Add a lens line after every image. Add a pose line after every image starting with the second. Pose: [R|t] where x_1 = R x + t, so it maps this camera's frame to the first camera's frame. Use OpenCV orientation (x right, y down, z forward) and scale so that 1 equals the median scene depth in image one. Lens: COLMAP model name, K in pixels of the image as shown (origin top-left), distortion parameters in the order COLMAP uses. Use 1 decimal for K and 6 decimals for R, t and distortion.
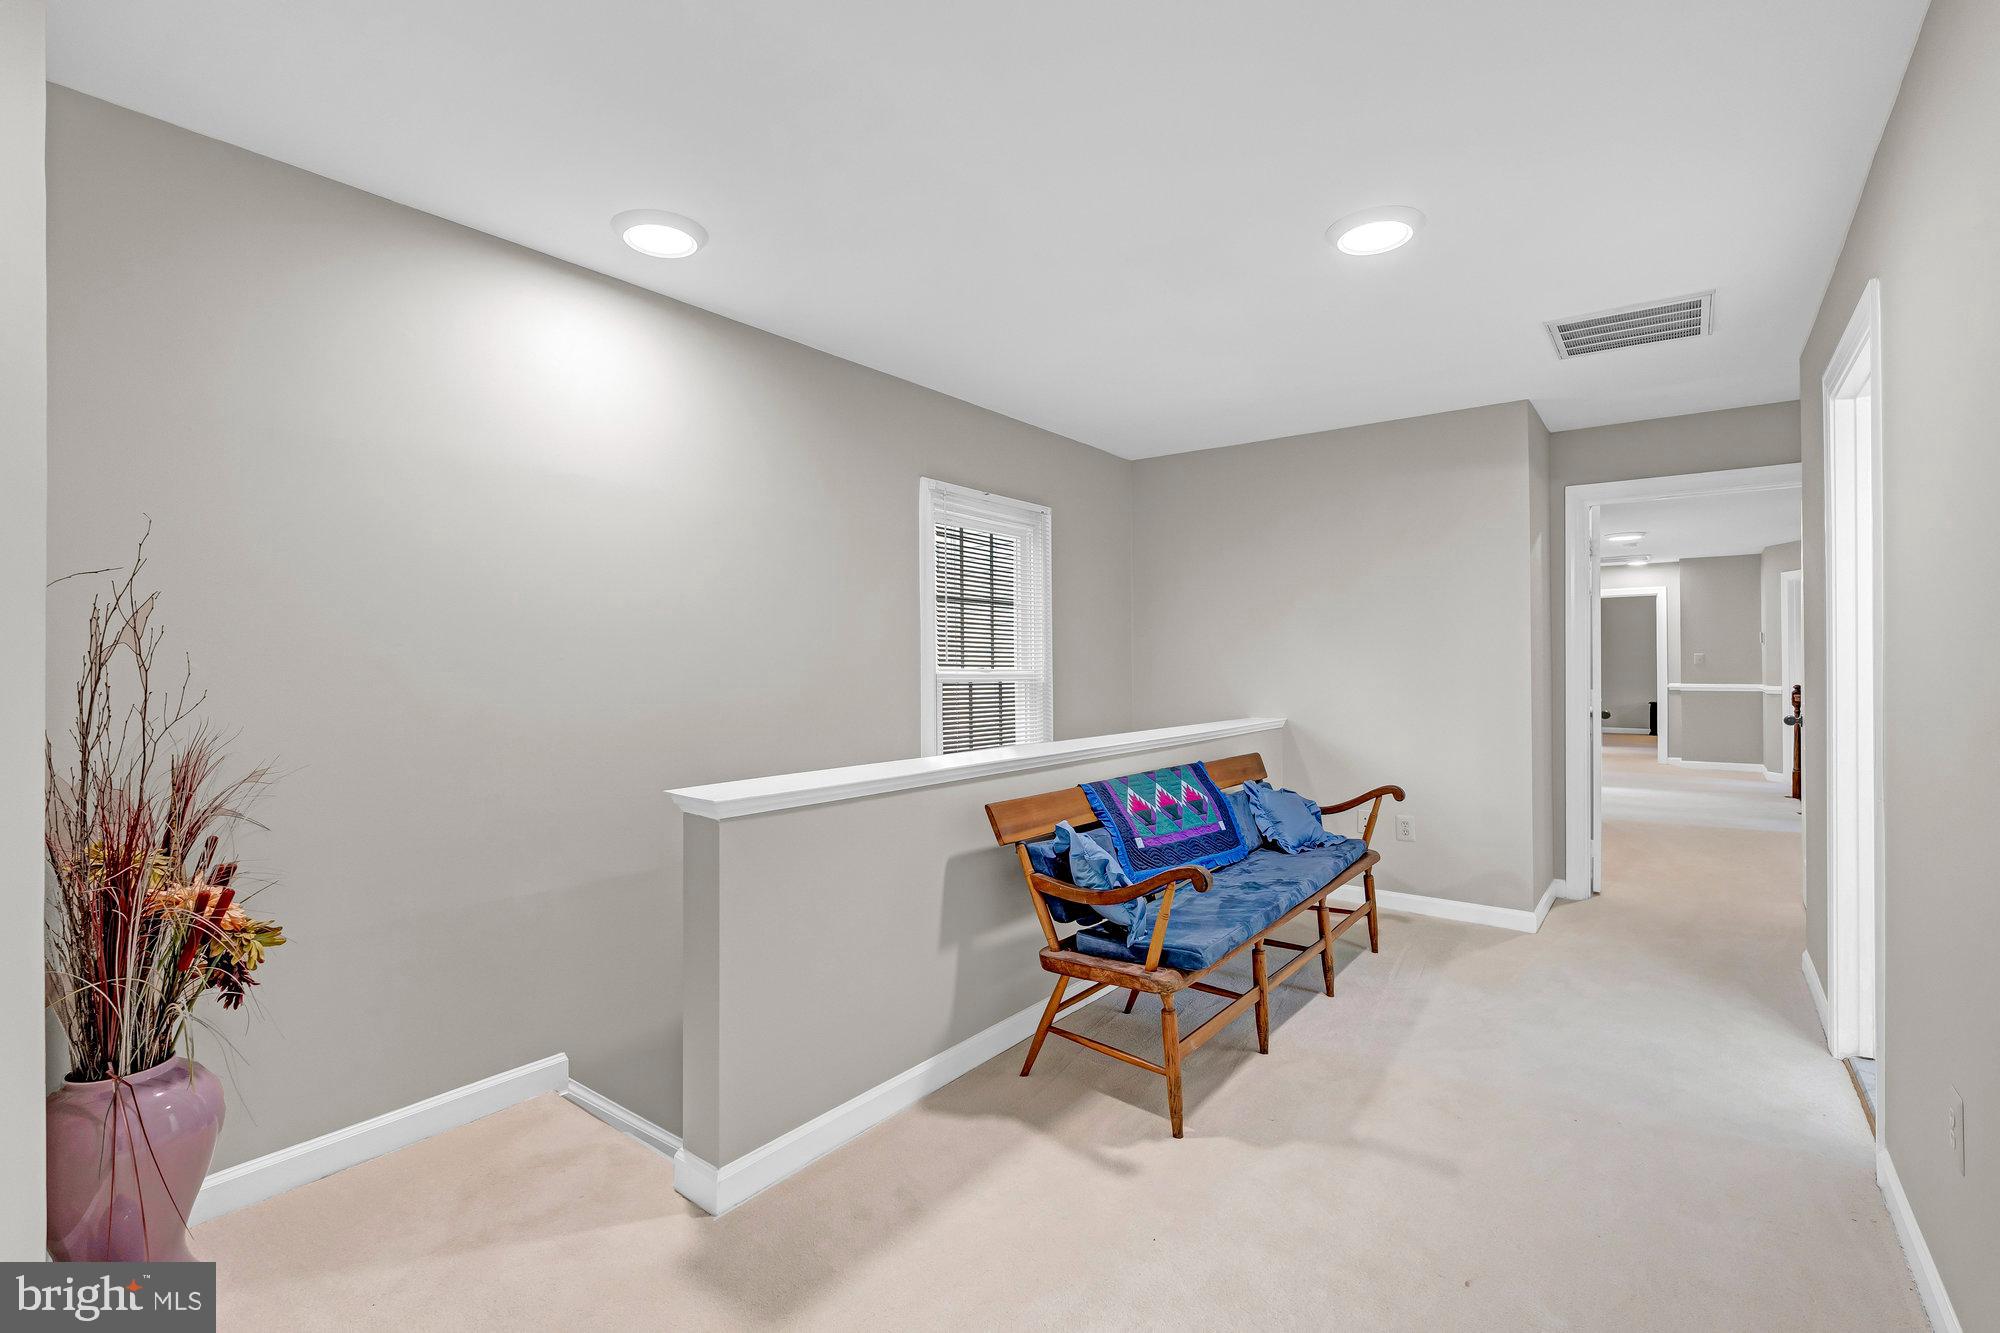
lens RADIAL K [[906.6, 0, 999.3], [0, 906.6, 659.5], [0, 0, 1]] dist [-0.002829, -0.000047]
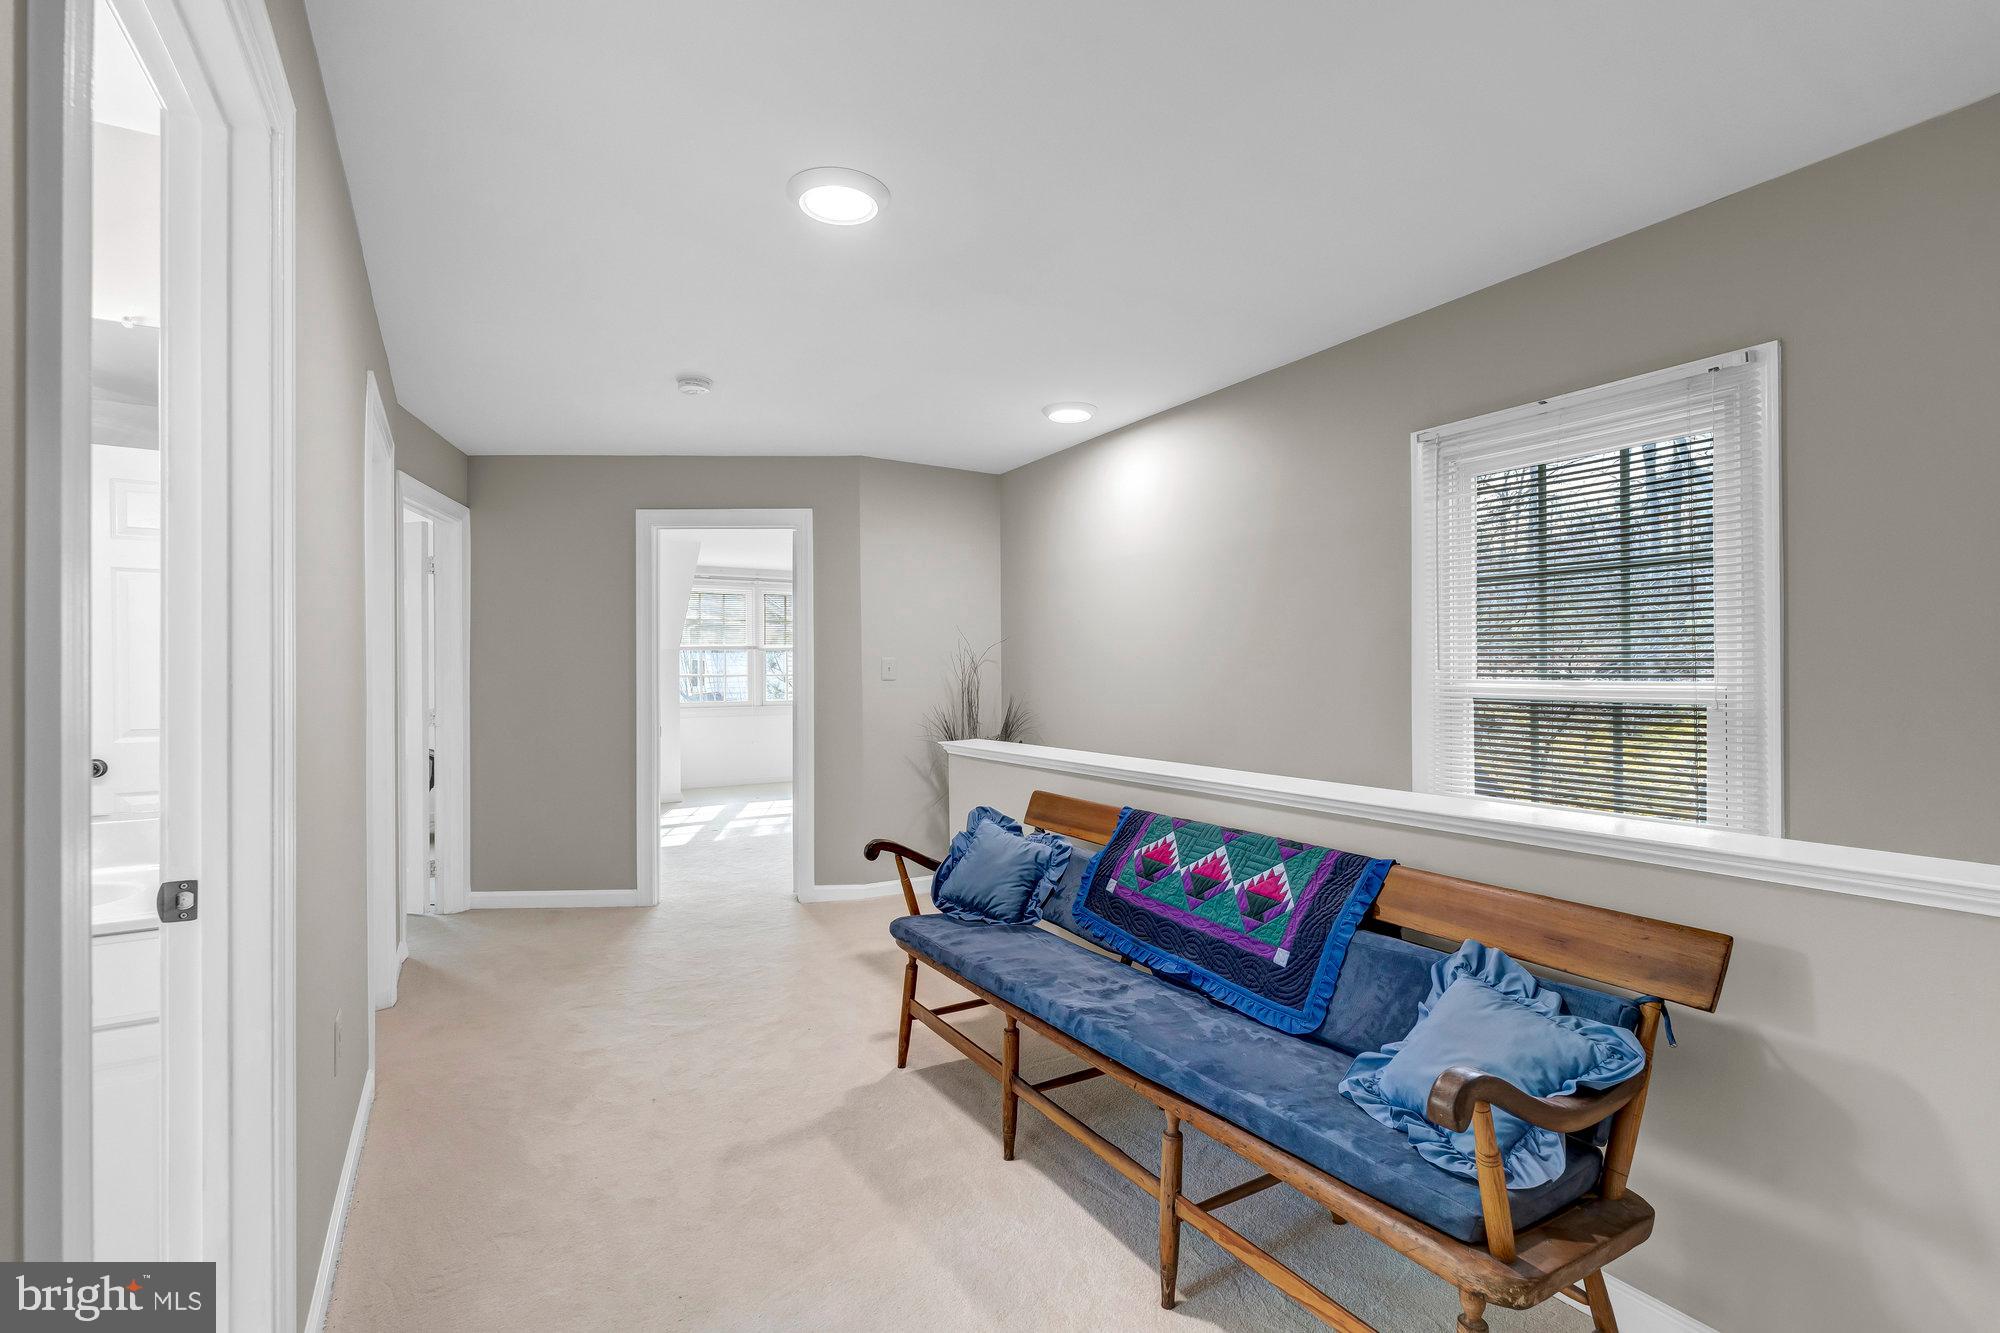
lens RADIAL K [[906.6, 0, 1000.9], [0, 906.6, 669.3], [0, 0, 1]] dist [-0.002829, -0.000047]
pose [[-0.372201, 0.002656, -0.928148, 0.681649], [0.010521, 0.999944, -0.001358, -0.000673], [0.928093, -0.010270, -0.372208, 0.847828]]
